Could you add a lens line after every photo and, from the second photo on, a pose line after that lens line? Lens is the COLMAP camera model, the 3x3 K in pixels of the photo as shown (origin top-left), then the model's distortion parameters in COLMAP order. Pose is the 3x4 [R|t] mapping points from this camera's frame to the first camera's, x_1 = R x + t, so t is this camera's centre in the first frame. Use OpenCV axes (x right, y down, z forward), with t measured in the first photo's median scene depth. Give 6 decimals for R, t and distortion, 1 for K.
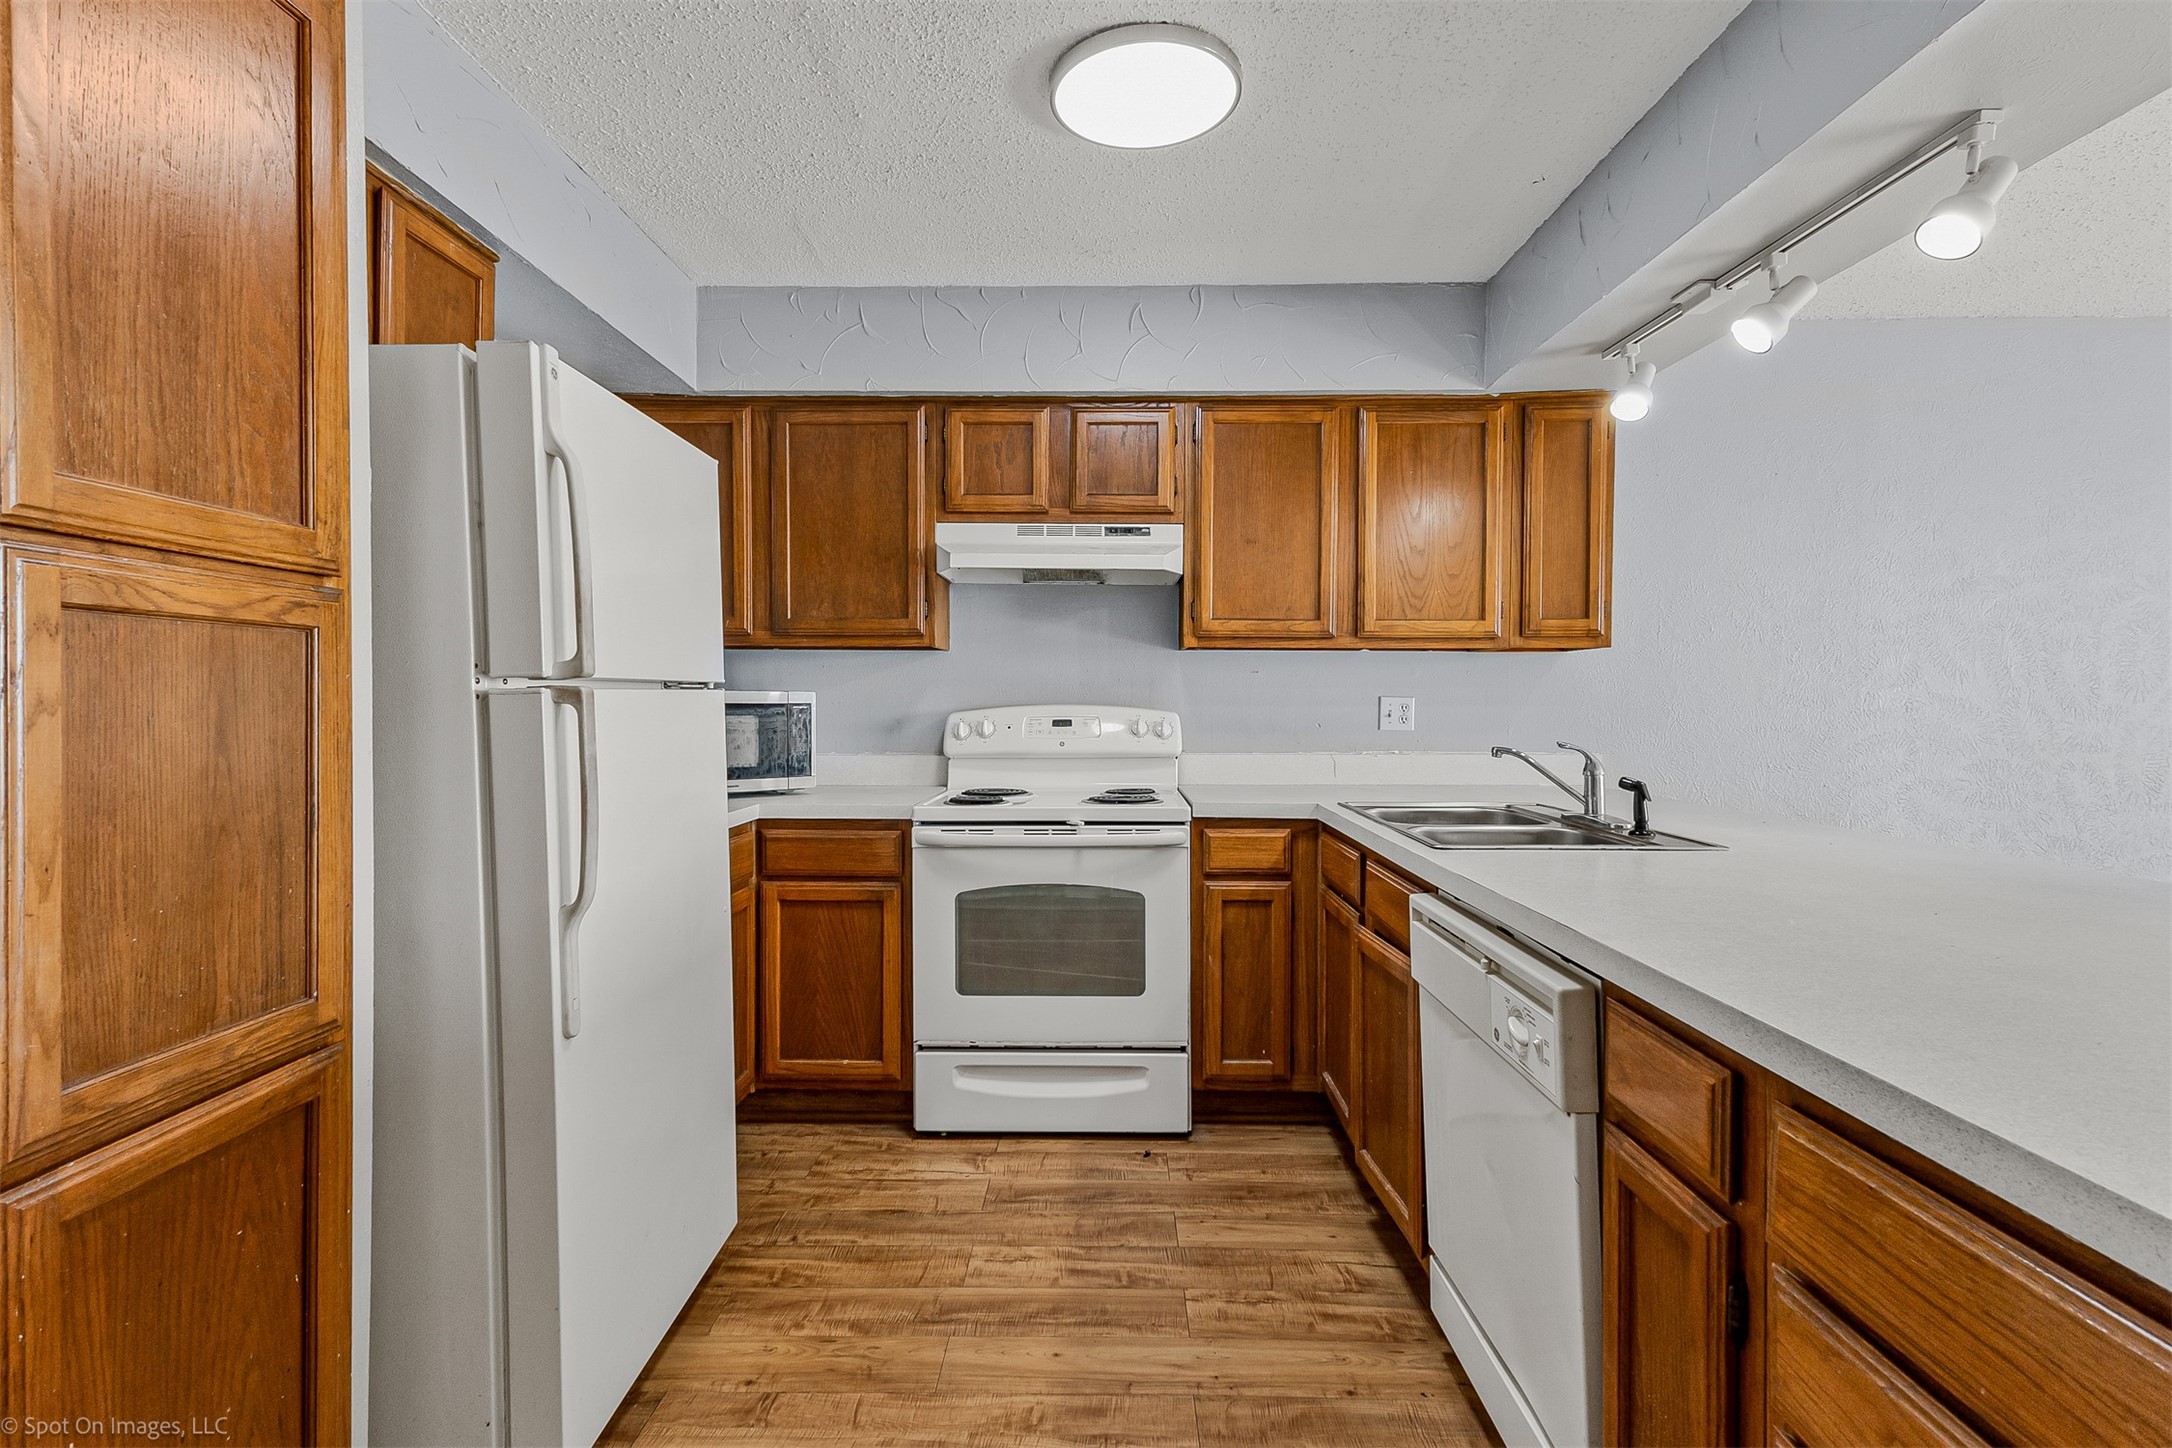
lens RADIAL K [[995.5, 0, 1092.4], [0, 995.5, 719.7], [0, 0, 1]] dist [0.014049, -0.003415]
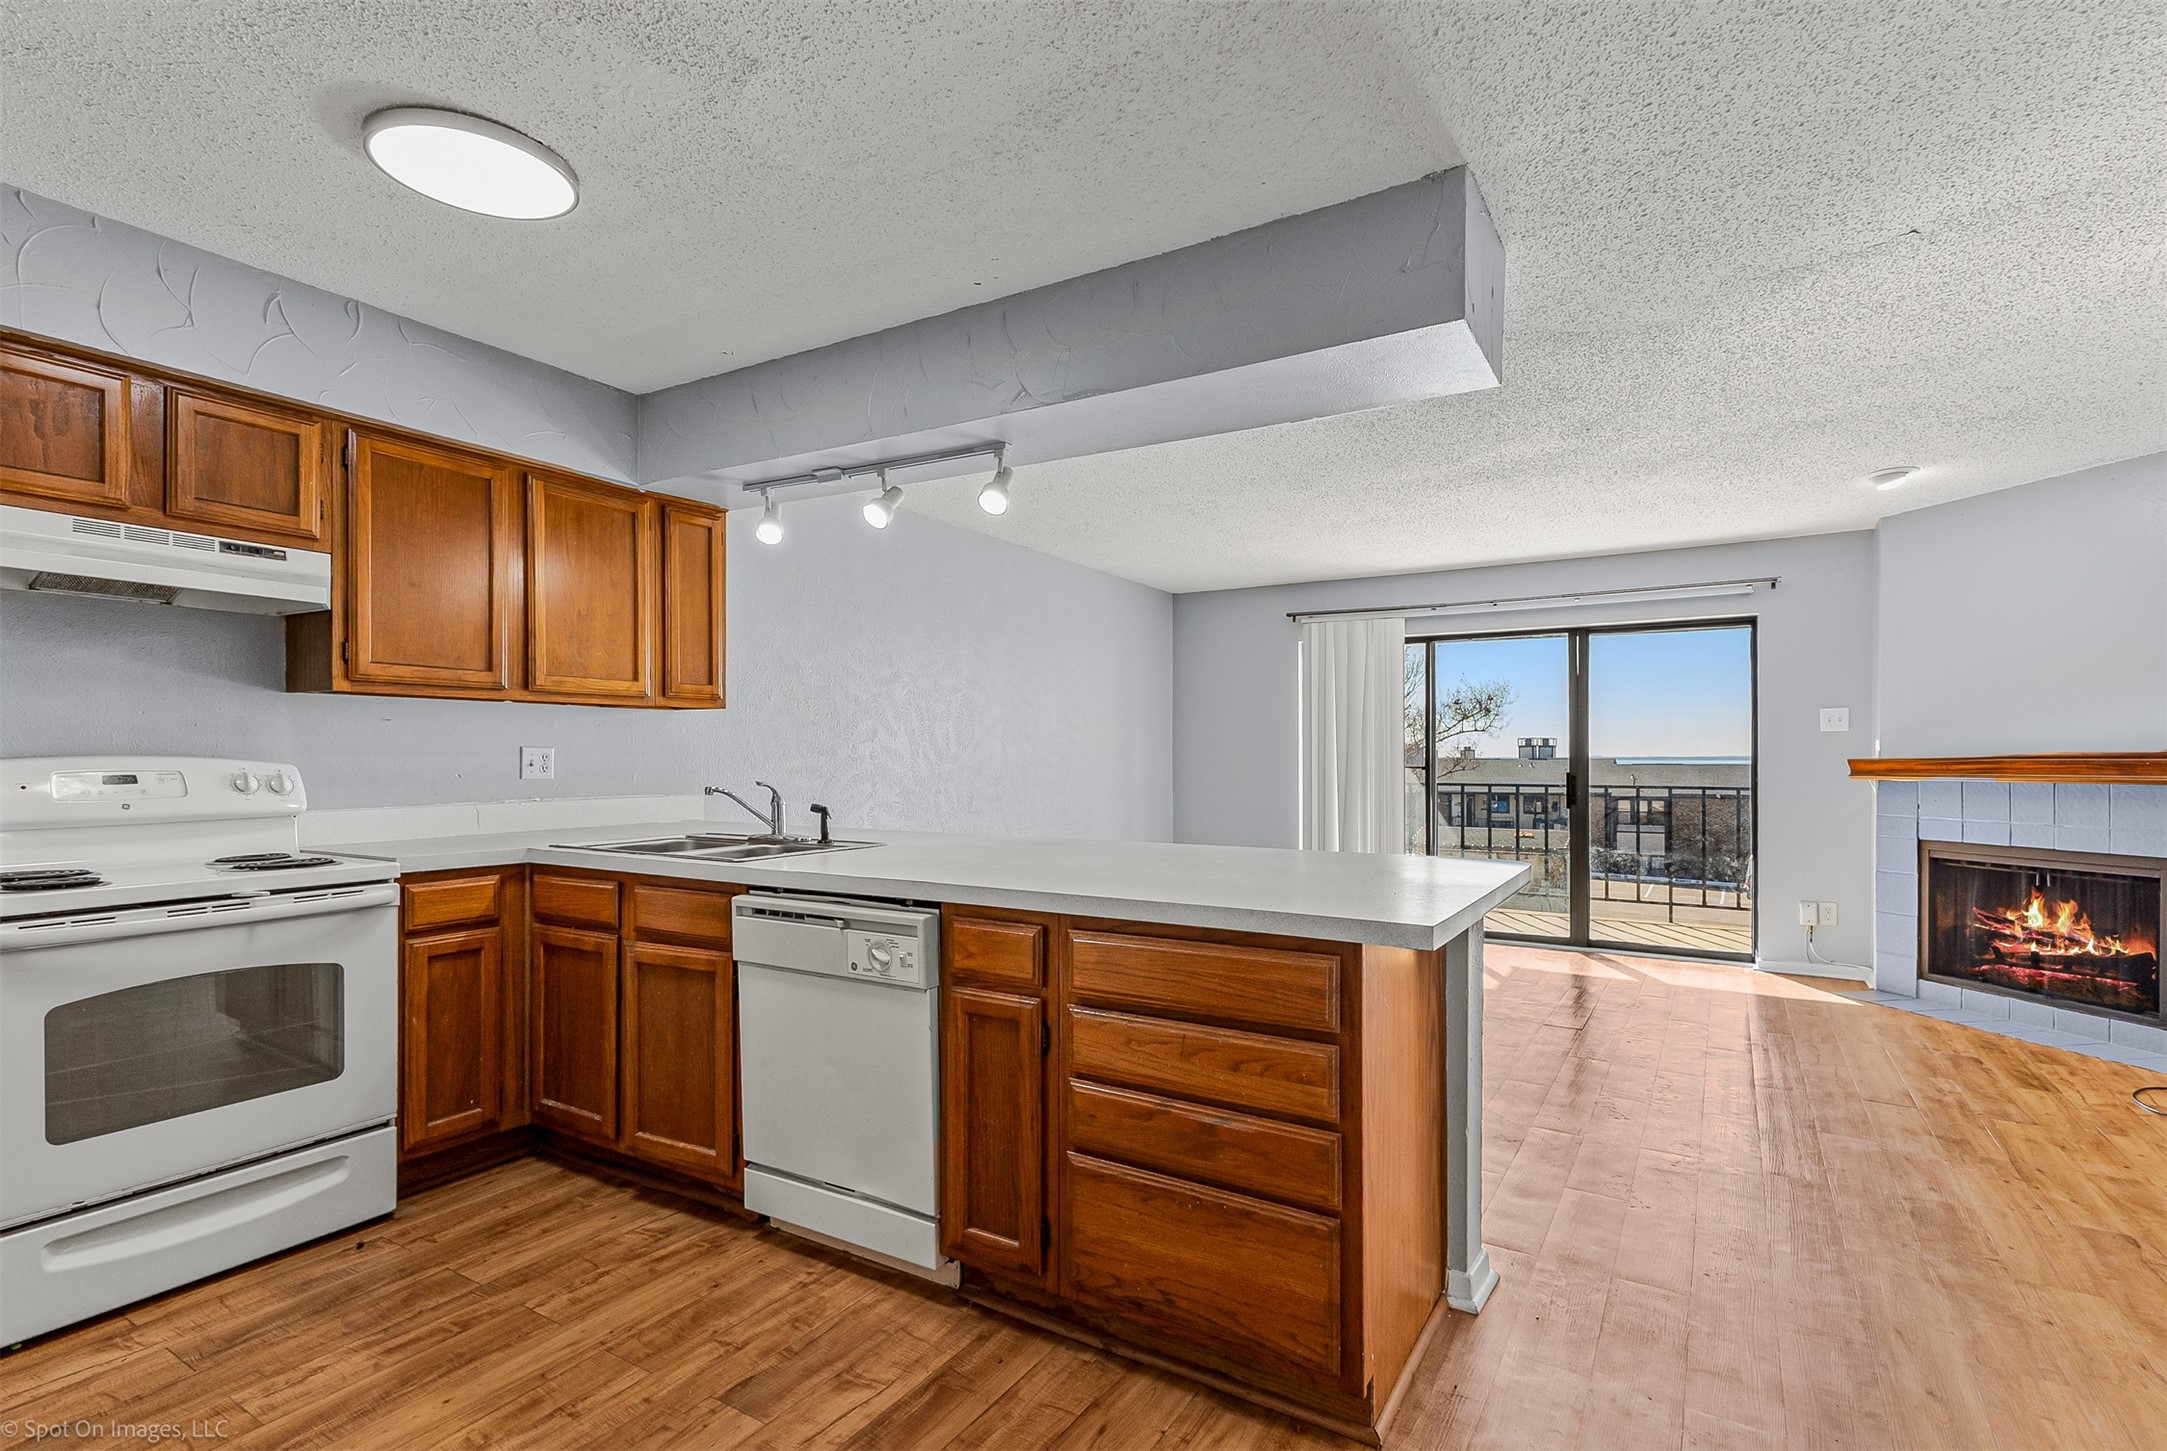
lens RADIAL K [[993.2, 0, 1088.5], [0, 993.2, 753.5], [0, 0, 1]] dist [0.014049, -0.003415]
pose [[0.511388, -0.002362, 0.859347, -0.377445], [0.017455, 0.999818, -0.007639, 0.002575], [-0.859173, 0.018907, 0.511337, -0.052439]]
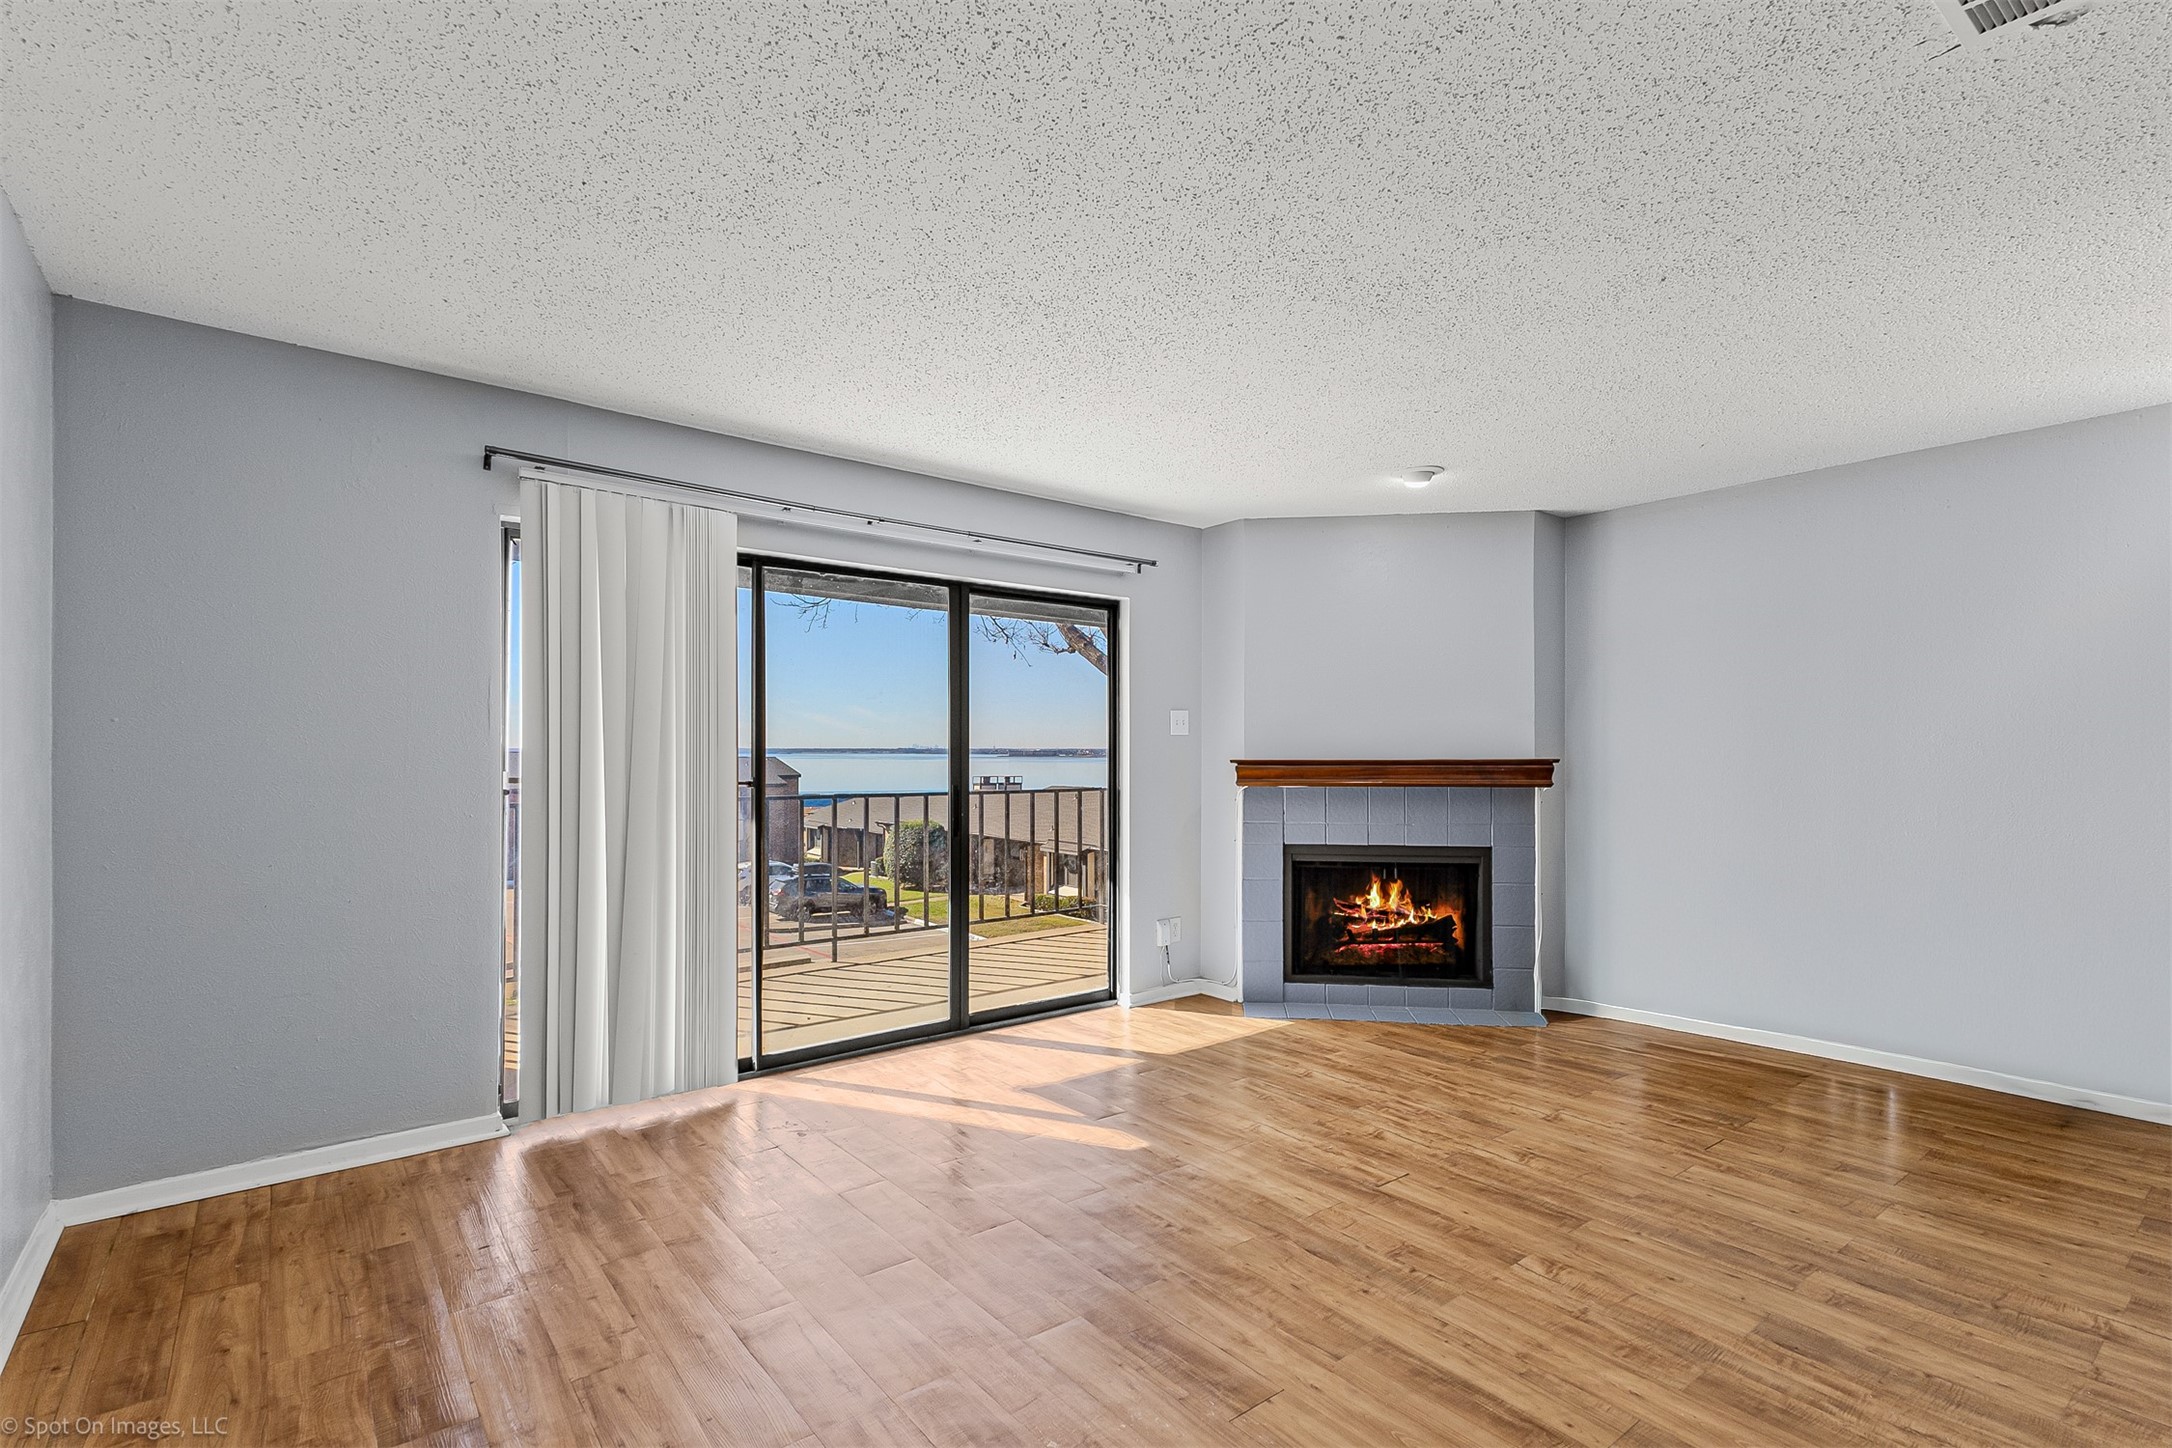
lens RADIAL K [[995.5, 0, 1101.2], [0, 995.5, 735.3], [0, 0, 1]] dist [0.014049, -0.003415]
pose [[-0.644602, 0.004334, 0.764506, 0.783909], [0.015171, 0.999860, 0.007123, -0.036562], [-0.764368, 0.016190, -0.644577, 1.056018]]
